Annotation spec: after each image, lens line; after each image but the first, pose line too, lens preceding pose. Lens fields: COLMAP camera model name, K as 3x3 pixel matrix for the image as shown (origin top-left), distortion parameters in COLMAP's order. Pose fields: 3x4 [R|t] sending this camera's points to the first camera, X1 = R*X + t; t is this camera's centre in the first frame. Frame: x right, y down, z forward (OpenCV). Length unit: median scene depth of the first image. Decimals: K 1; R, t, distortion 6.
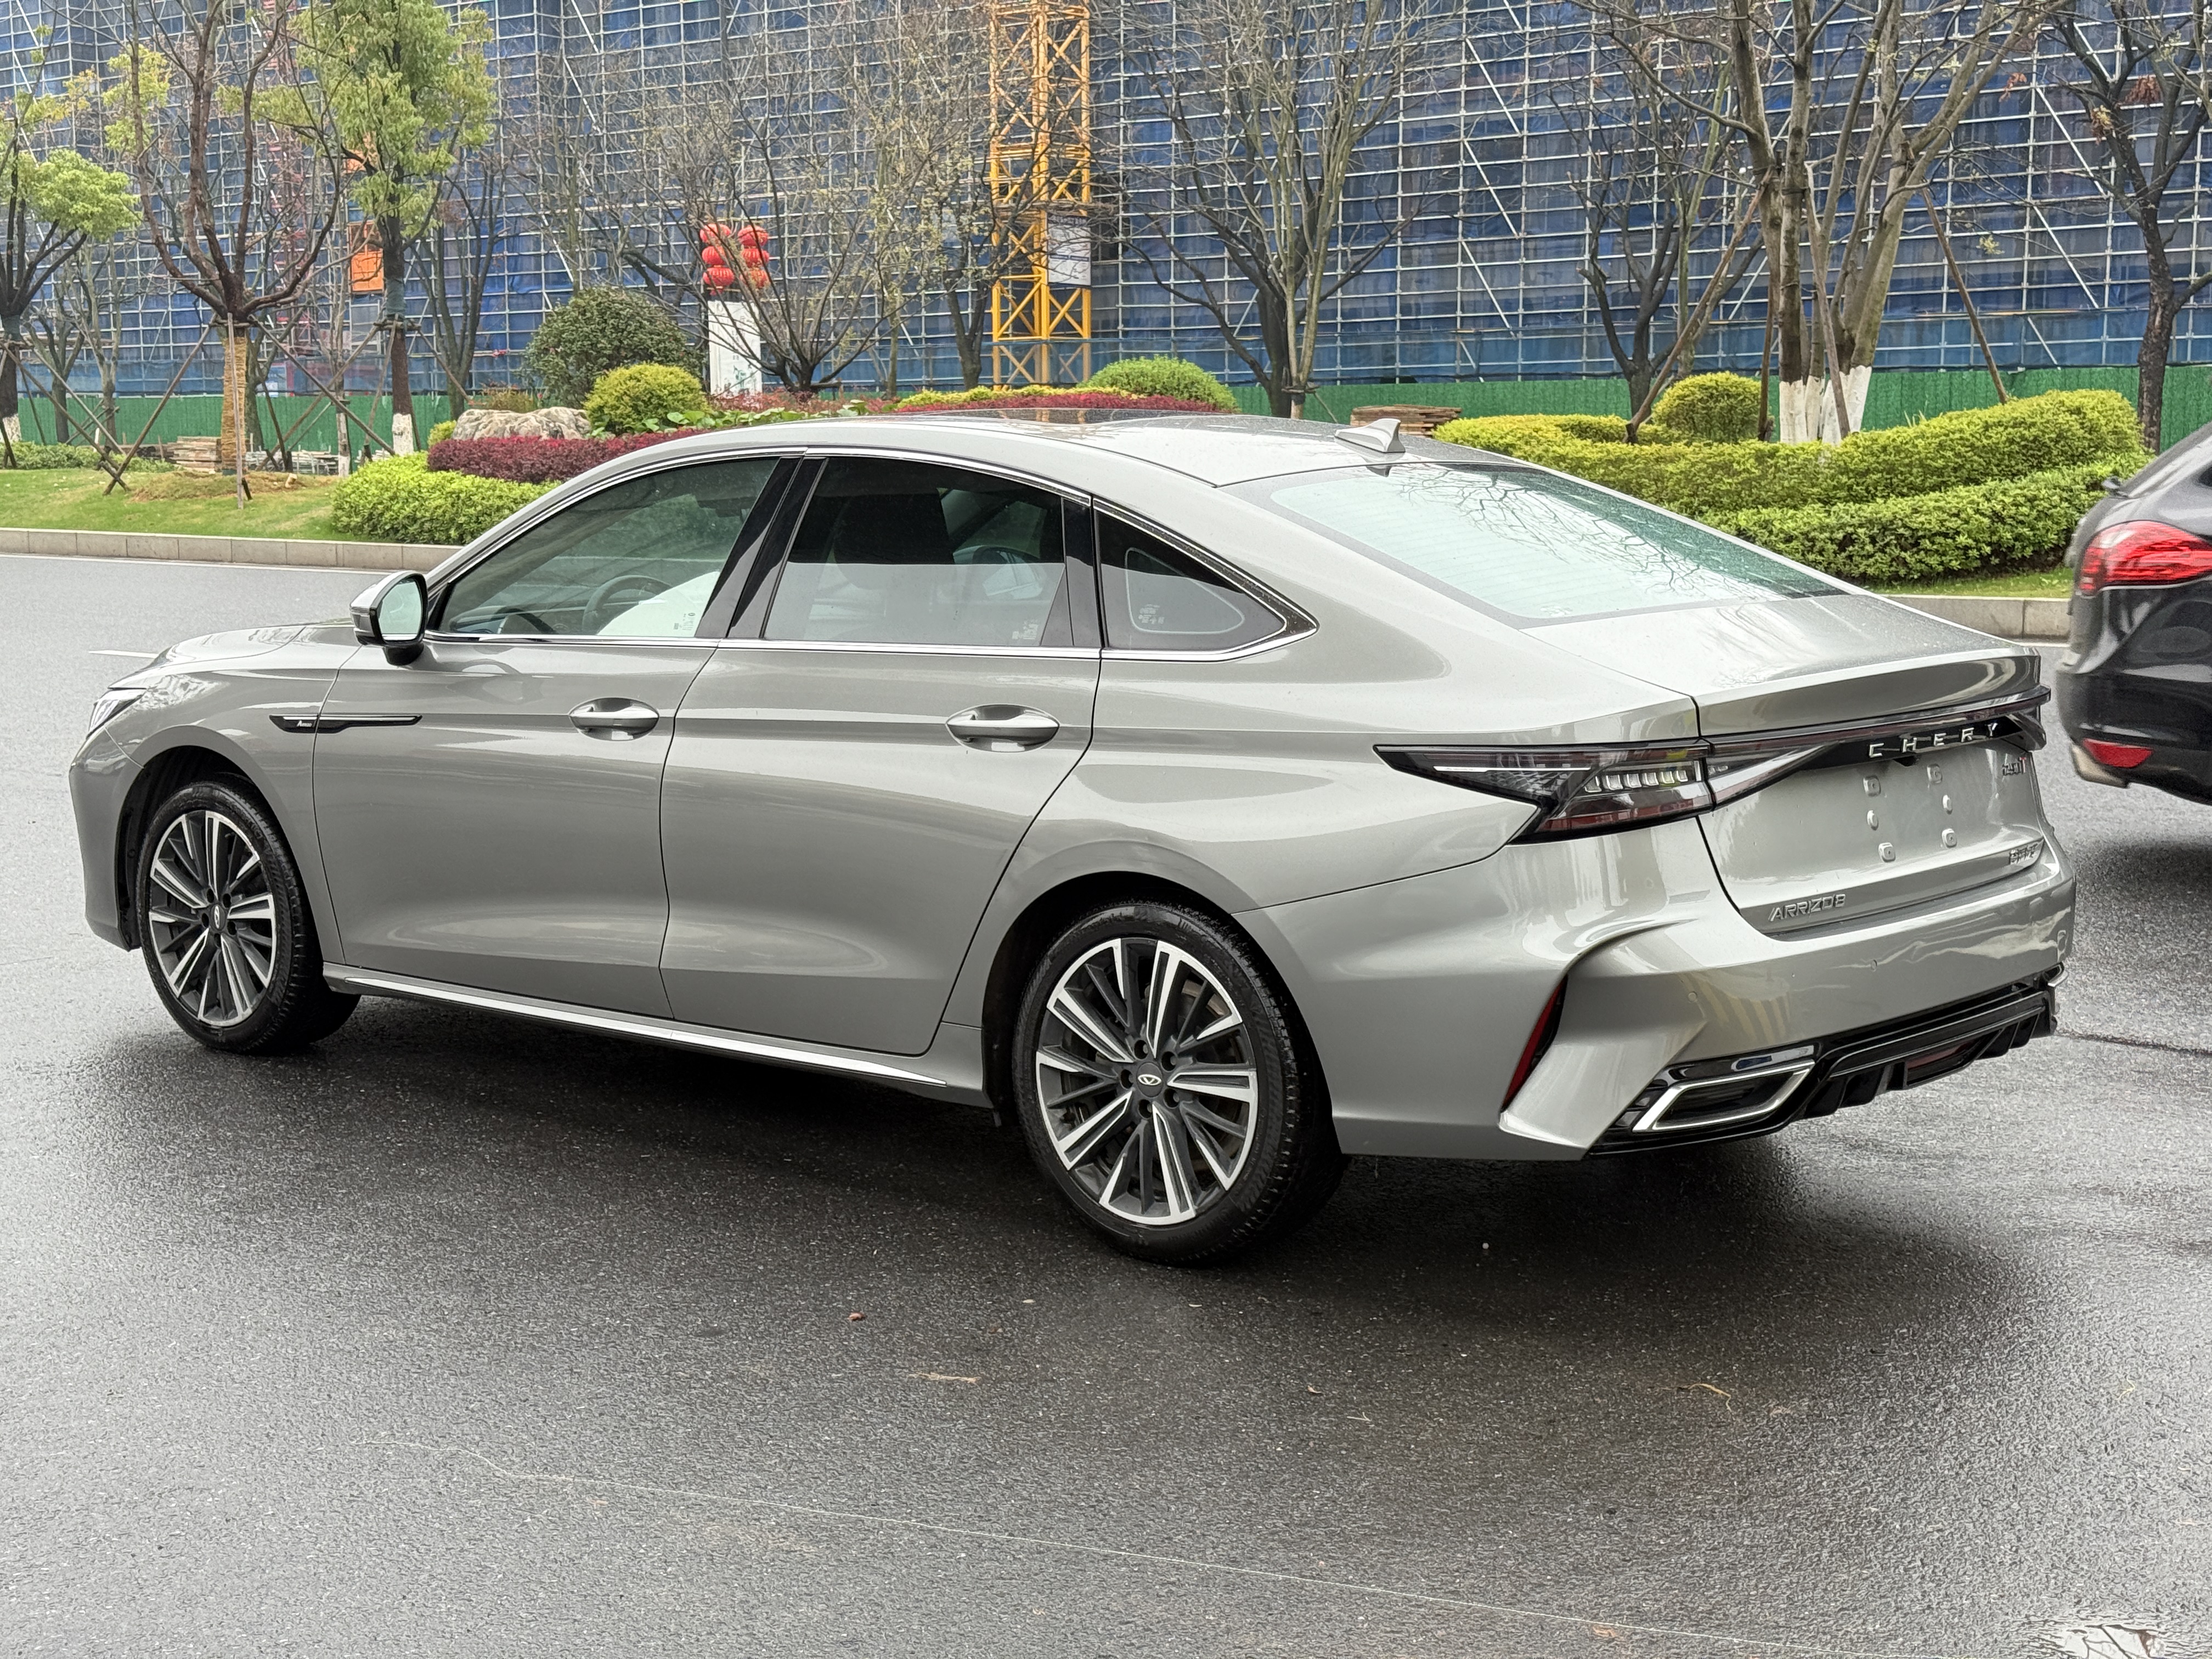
lens RADIAL K [[3115.5, 0, 1102.8], [0, 3115.5, 845.5], [0, 0, 1]] dist [0.143531, 0.000000]
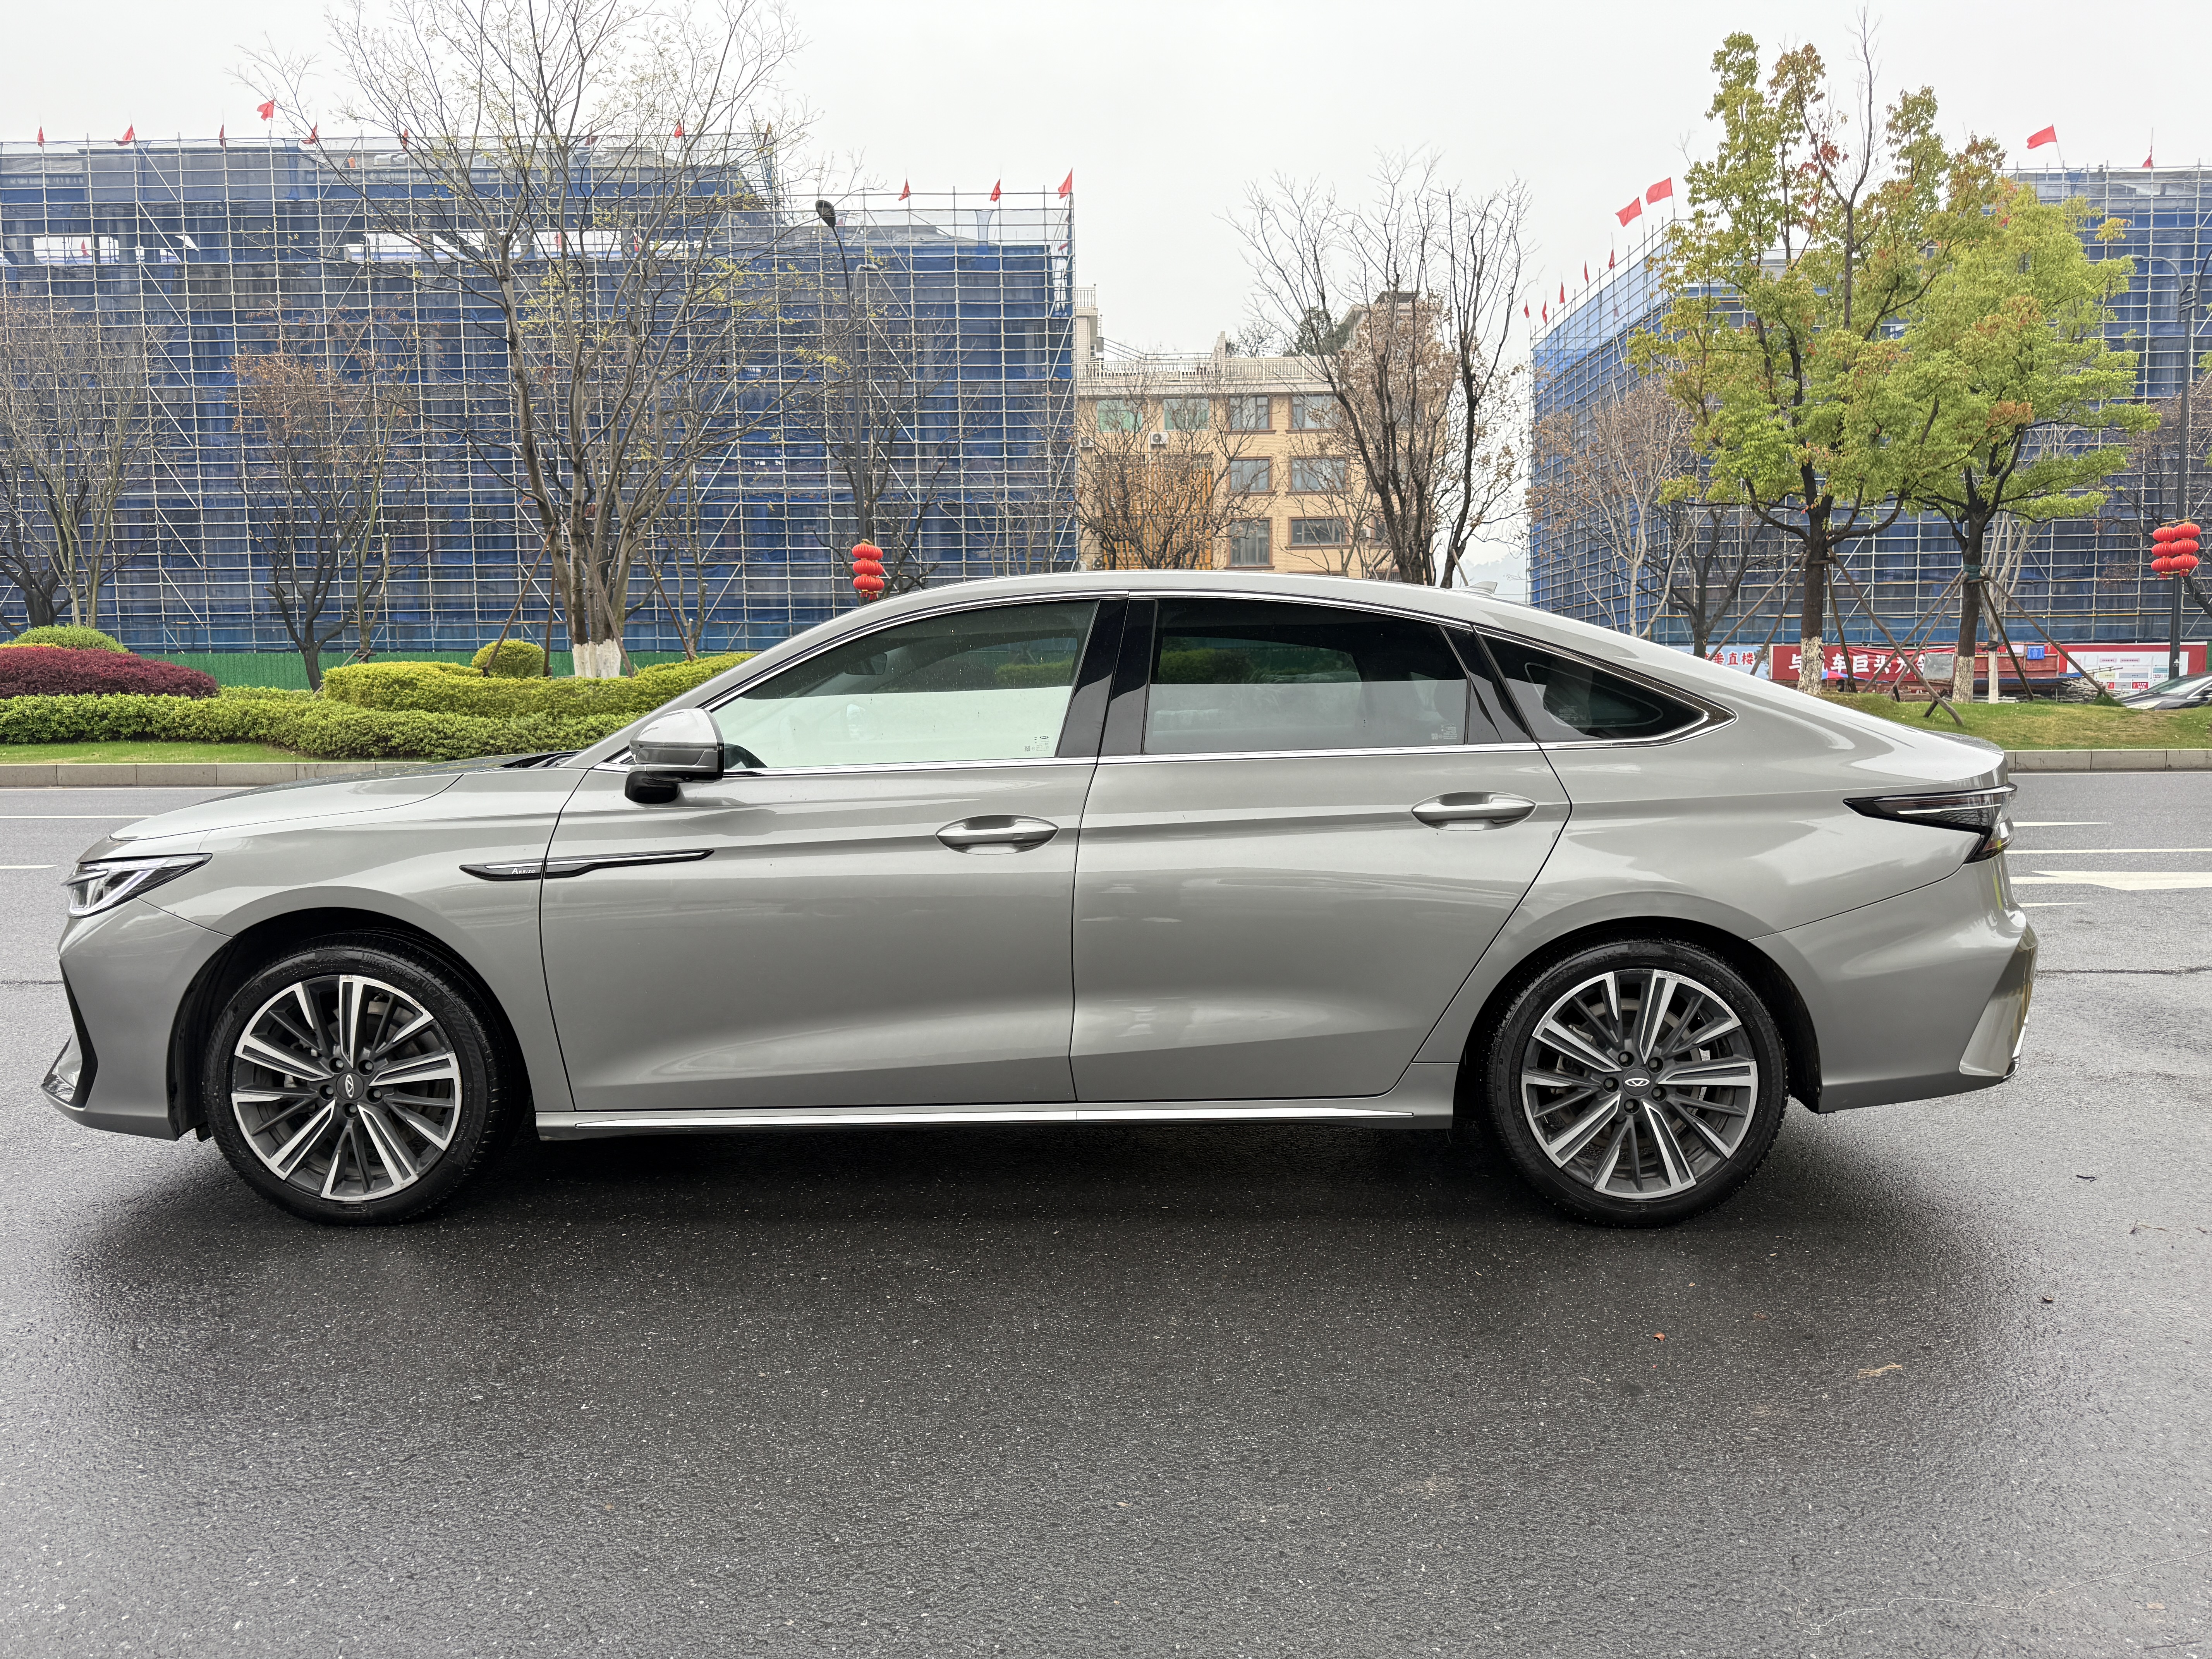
lens RADIAL K [[1582.2, 0, 1110.0], [0, 1582.2, 809.4], [0, 0, 1]] dist [0.033684, -0.035996]
pose [[0.760377, -0.053248, 0.647296, -0.482392], [0.090645, 0.995580, -0.024581, -0.032436], [-0.643126, 0.077365, 0.761842, 0.561776]]
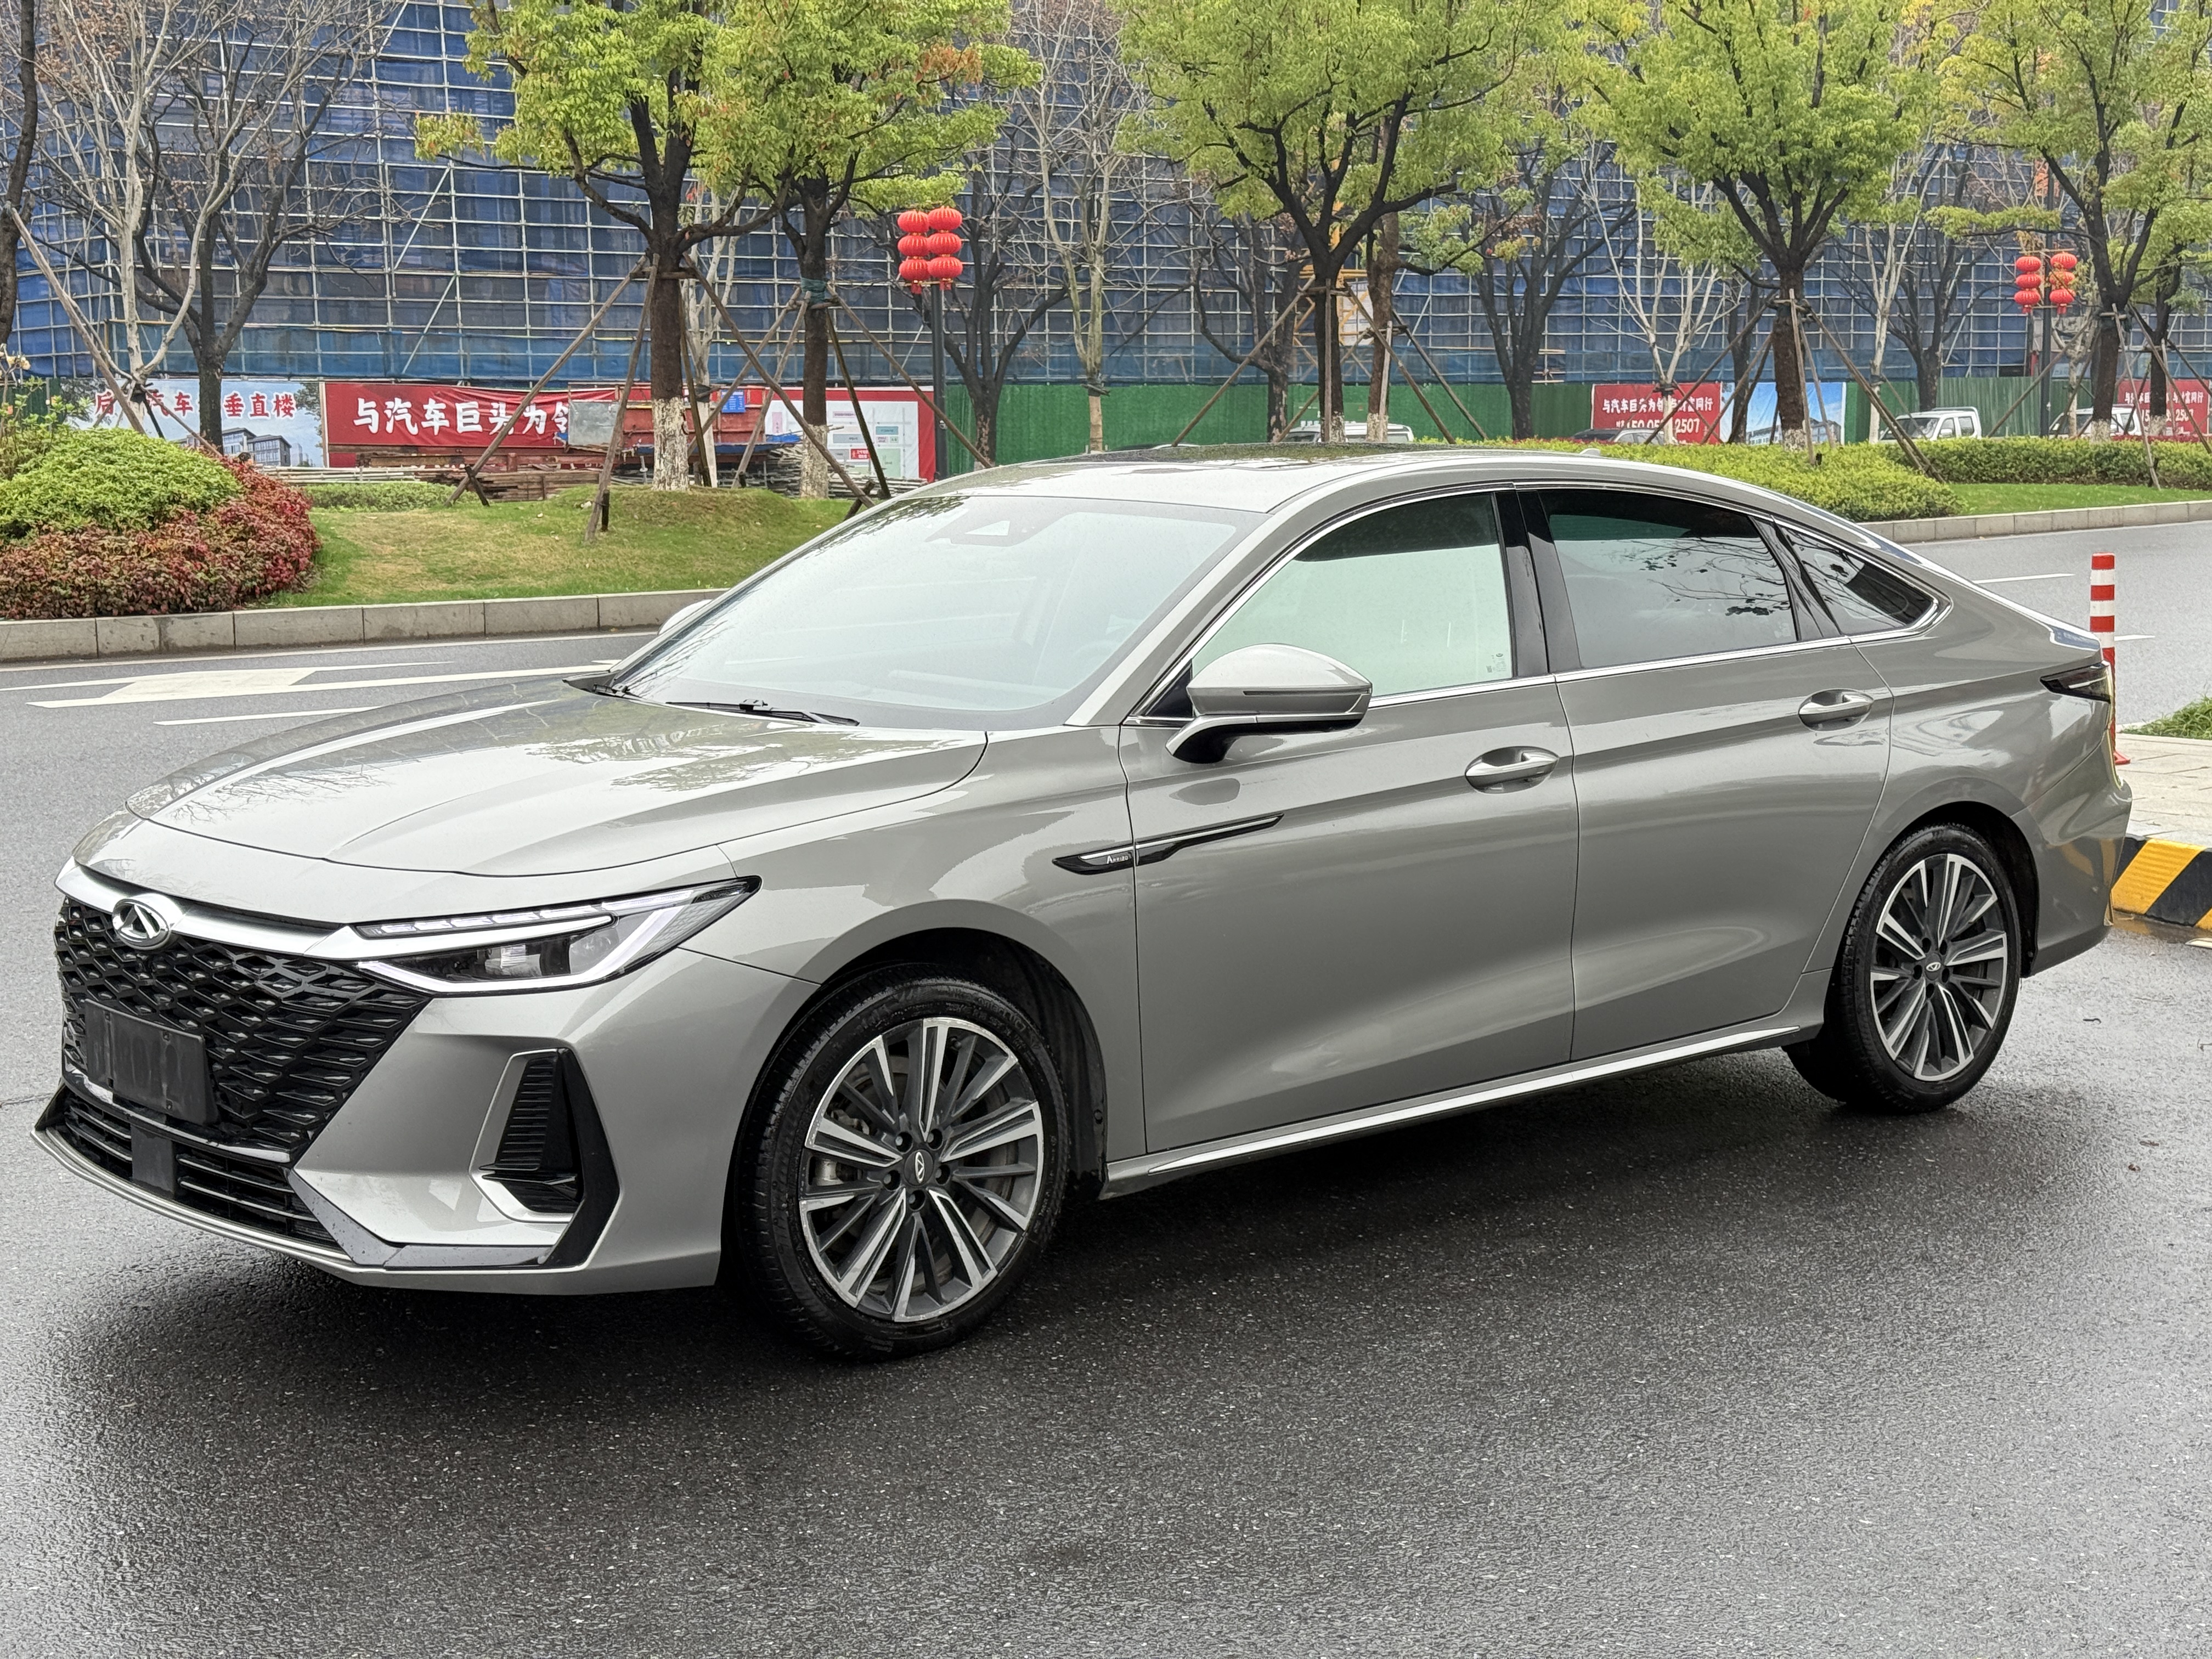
lens RADIAL K [[3115.5, 0, 1097.8], [0, 3115.5, 826.4], [0, 0, 1]] dist [0.143531, 0.000000]
pose [[0.145857, -0.126686, 0.981161, -1.119172], [0.138637, 0.984598, 0.106520, -0.143308], [-0.979544, 0.120488, 0.161174, 0.978783]]
